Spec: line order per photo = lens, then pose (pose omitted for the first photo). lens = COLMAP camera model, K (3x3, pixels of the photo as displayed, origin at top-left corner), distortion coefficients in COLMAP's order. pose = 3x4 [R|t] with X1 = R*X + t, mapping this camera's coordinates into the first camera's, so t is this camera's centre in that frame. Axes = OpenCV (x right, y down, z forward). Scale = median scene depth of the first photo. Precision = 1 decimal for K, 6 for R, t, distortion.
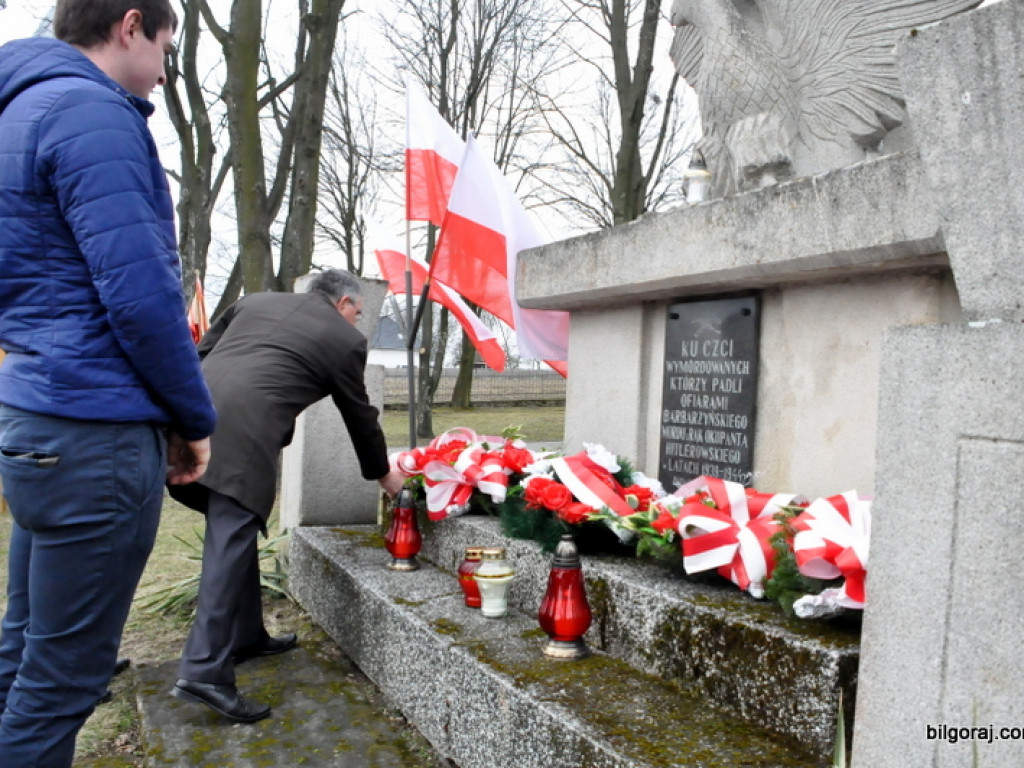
lens RADIAL K [[907.7, 0, 510.1], [0, 907.7, 382.7], [0, 0, 1]] dist [-0.140912, 0.069378]
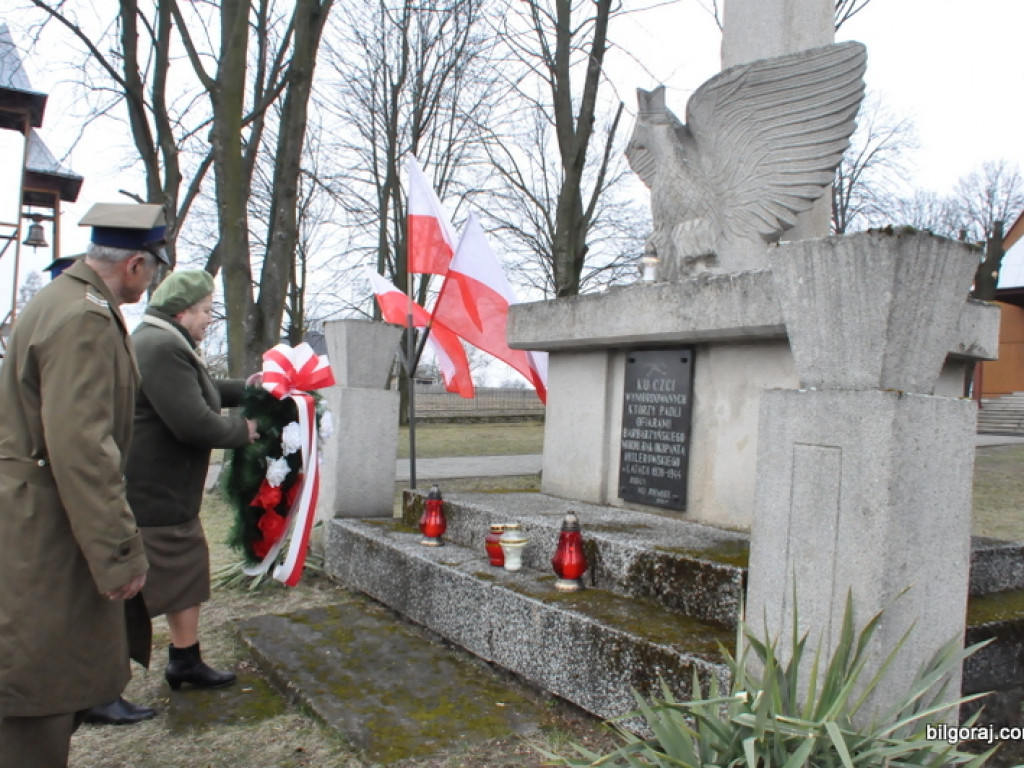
lens RADIAL K [[907.7, 0, 509.5], [0, 907.7, 383.8], [0, 0, 1]] dist [-0.140912, 0.069378]
pose [[0.996759, 0.009299, 0.079910, -0.124295], [-0.007961, 0.999823, -0.017051, -0.014181], [-0.080055, 0.016360, 0.996656, -0.393854]]
